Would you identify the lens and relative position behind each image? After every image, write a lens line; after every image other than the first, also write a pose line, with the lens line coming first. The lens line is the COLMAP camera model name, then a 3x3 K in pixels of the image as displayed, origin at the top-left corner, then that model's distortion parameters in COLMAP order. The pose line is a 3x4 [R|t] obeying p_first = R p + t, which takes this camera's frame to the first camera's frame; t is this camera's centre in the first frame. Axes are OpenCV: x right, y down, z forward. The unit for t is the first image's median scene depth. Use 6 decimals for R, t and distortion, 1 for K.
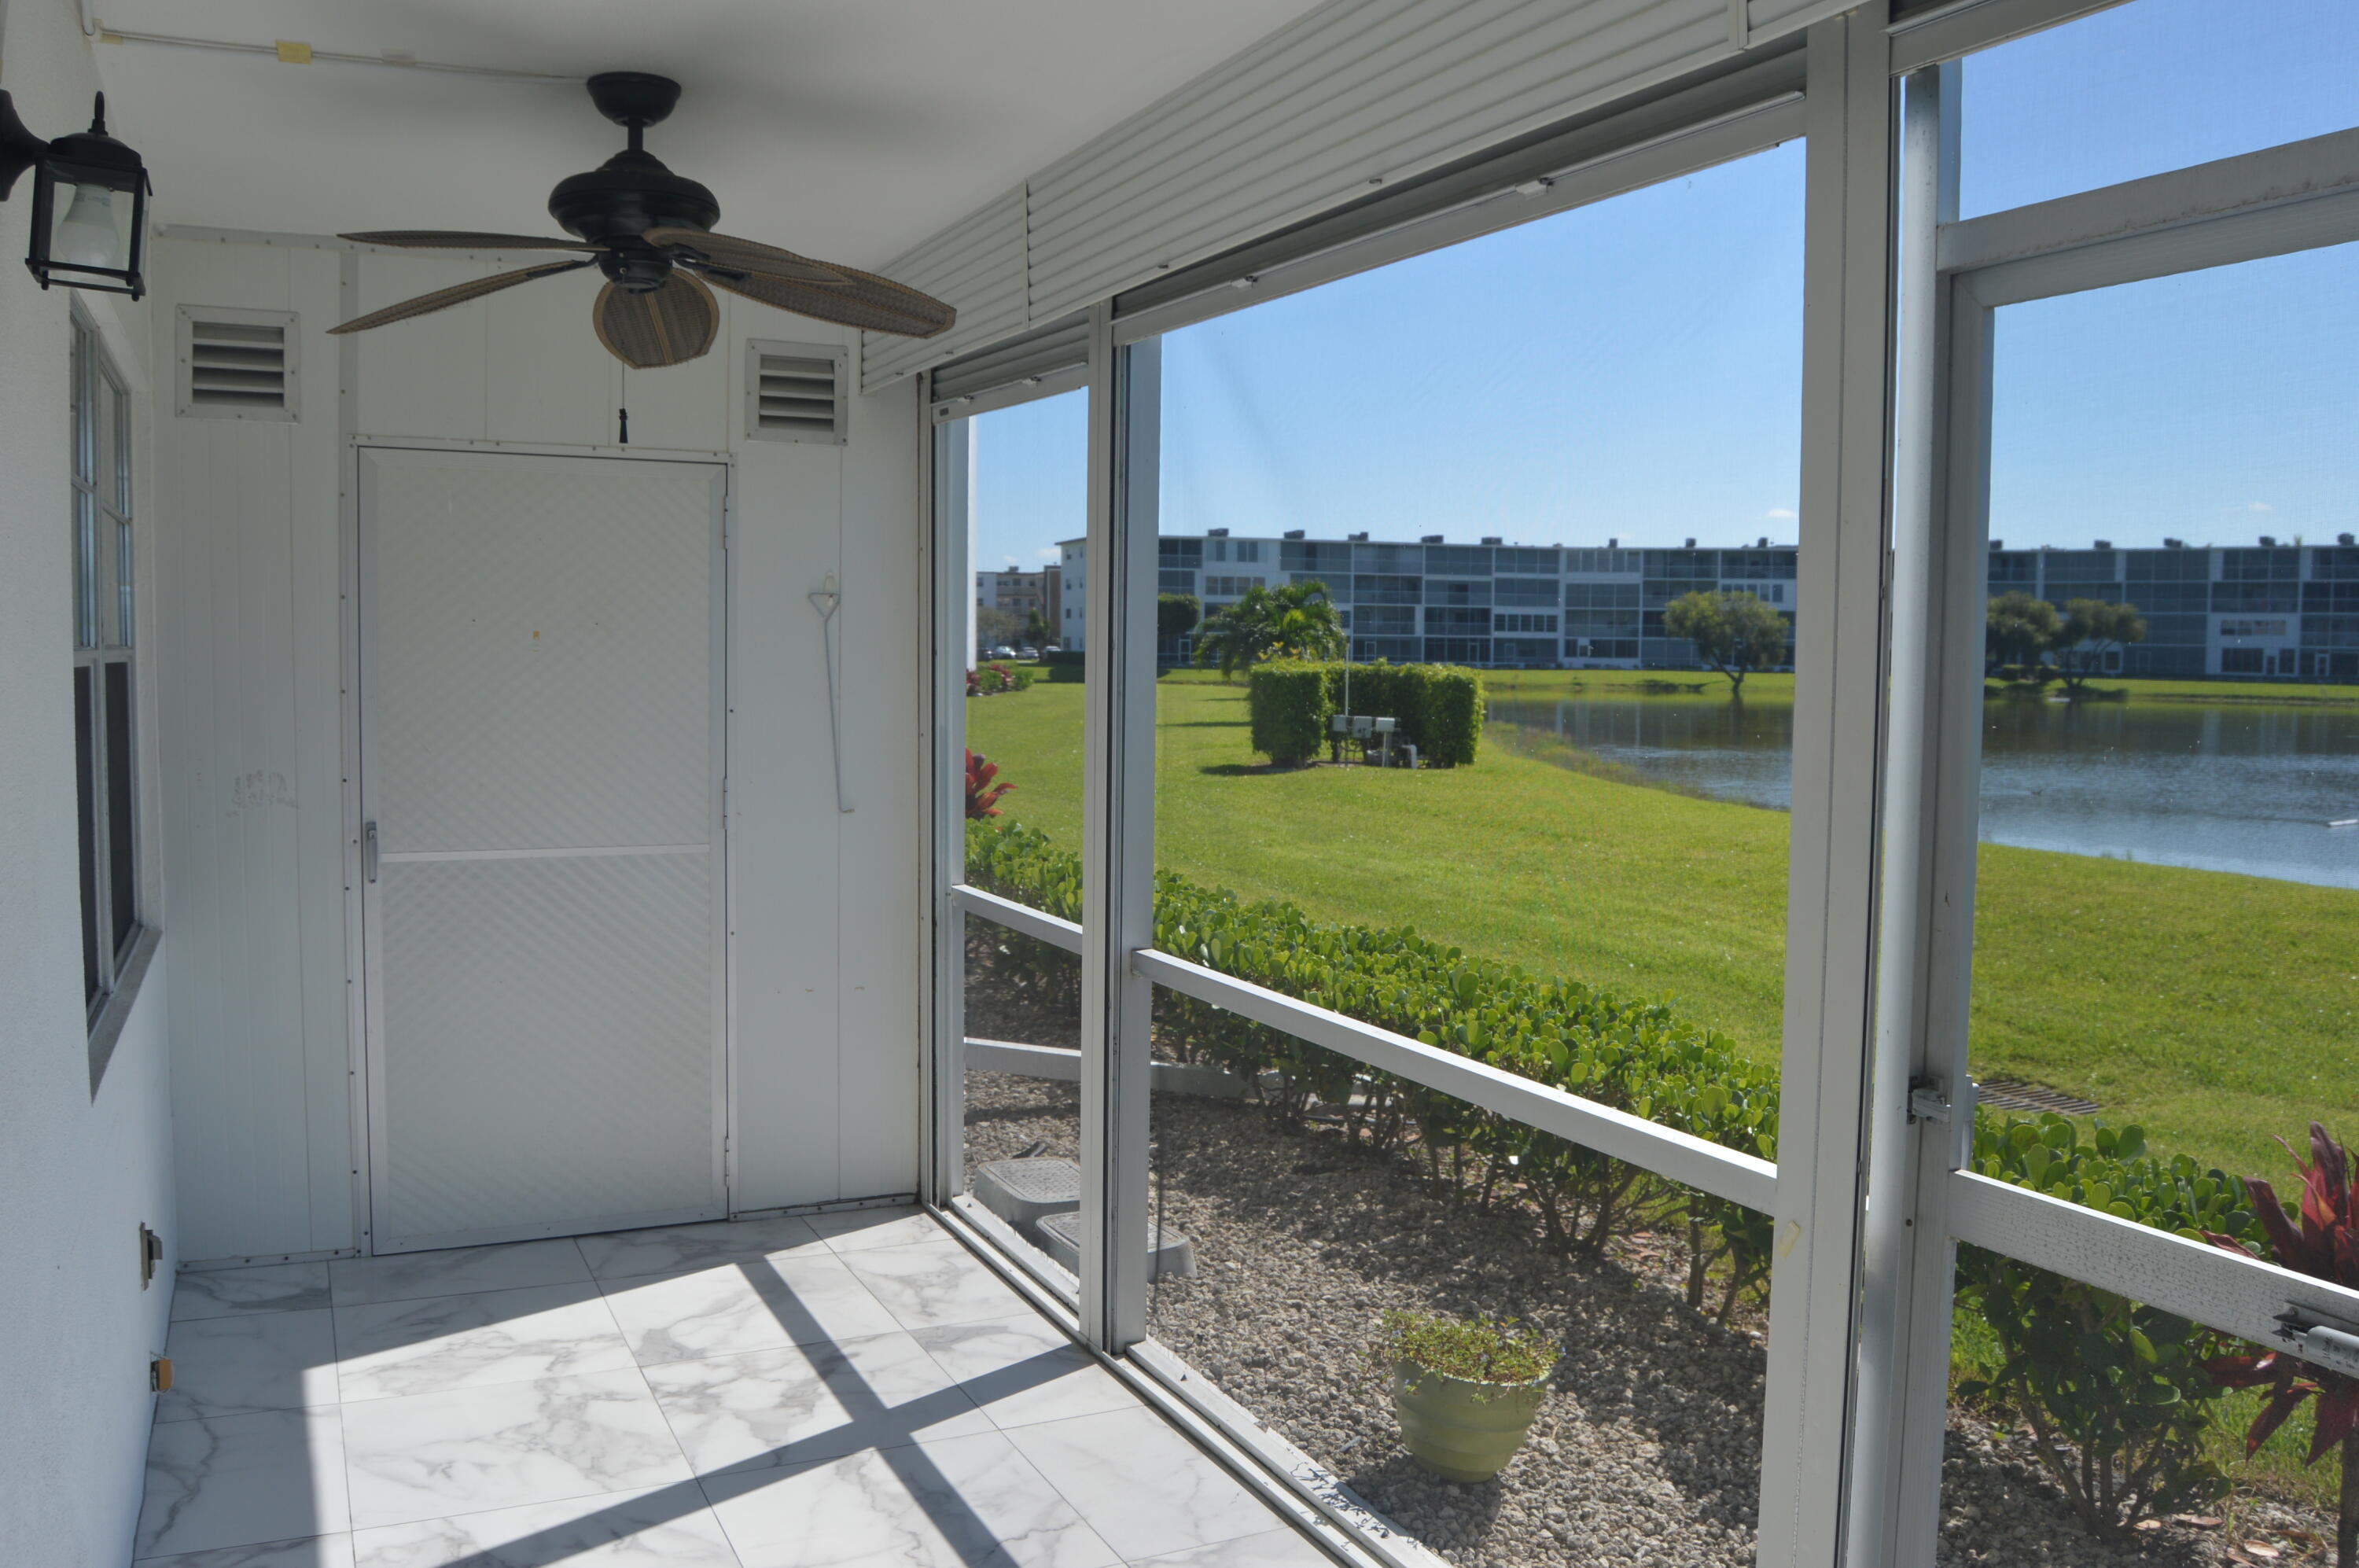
lens RADIAL K [[1867.6, 0, 1179.8], [0, 1867.6, 786.8], [0, 0, 1]] dist [-0.093686, 0.039225]
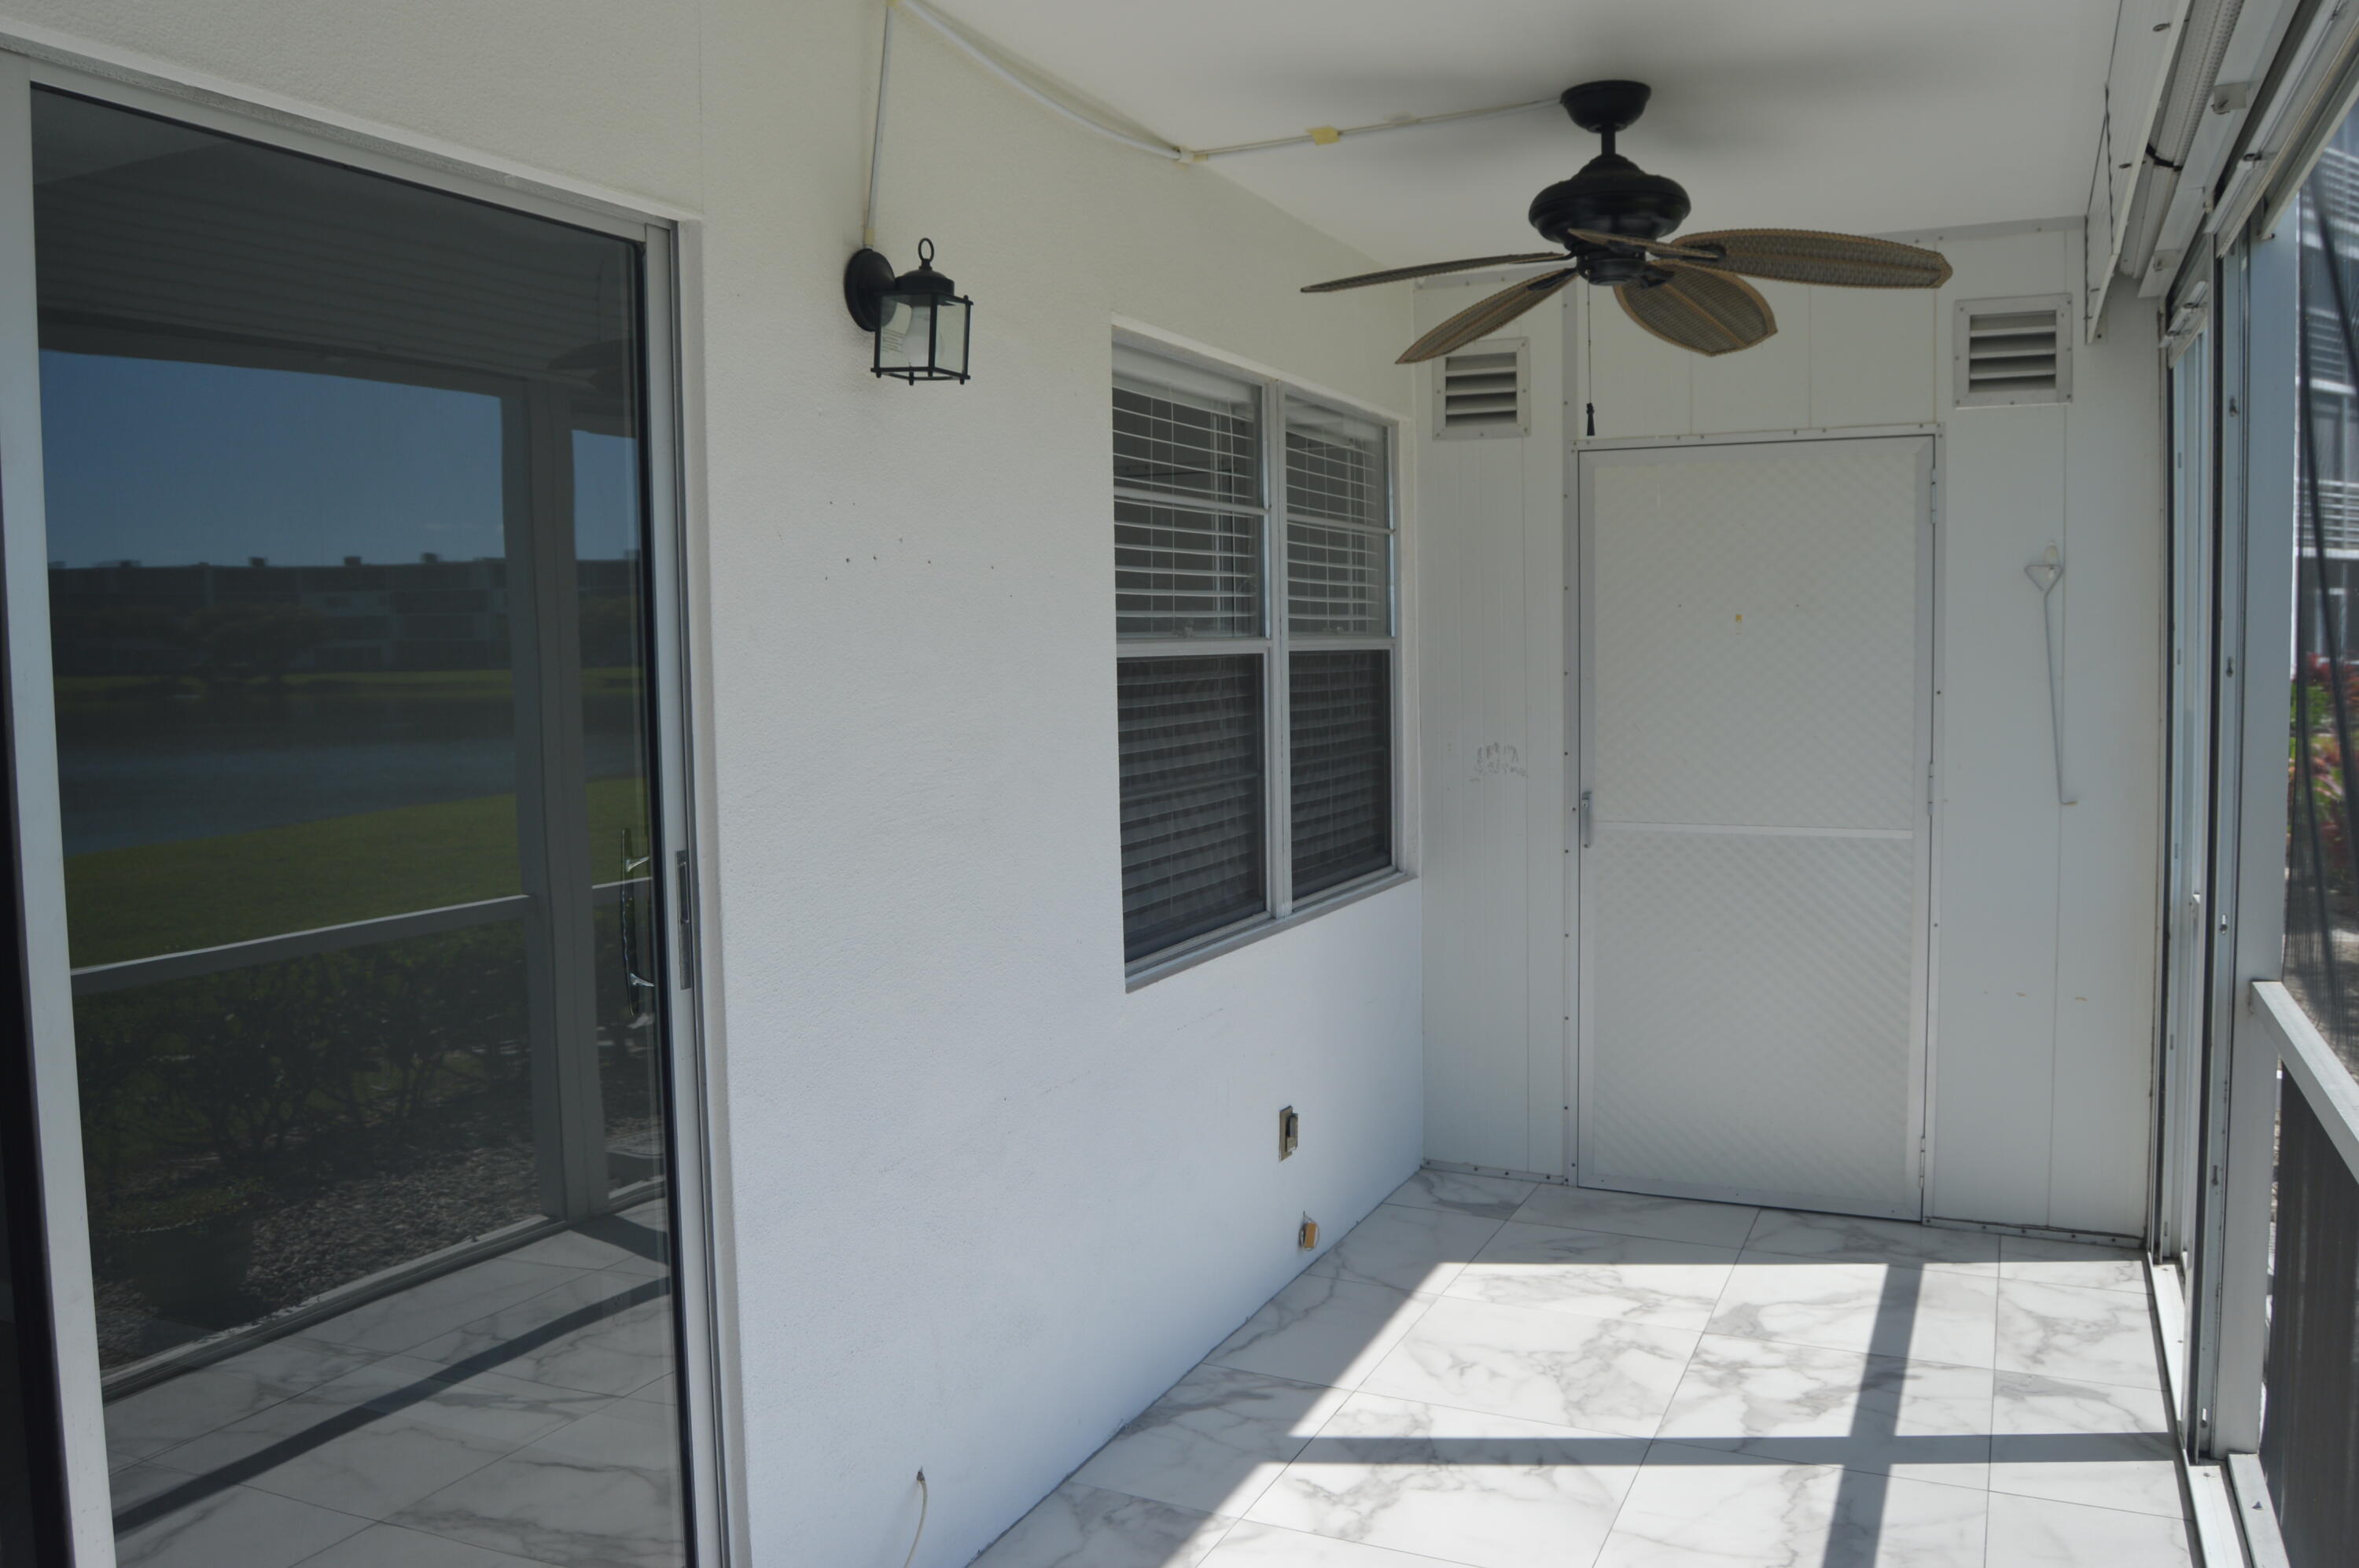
lens RADIAL K [[1867.6, 0, 1181.4], [0, 1867.6, 781.0], [0, 0, 1]] dist [-0.093686, 0.039225]
pose [[0.636308, 0.036141, -0.770588, 0.282298], [-0.032527, 0.999271, 0.020007, -0.002033], [0.770749, 0.012335, 0.637020, 0.112582]]
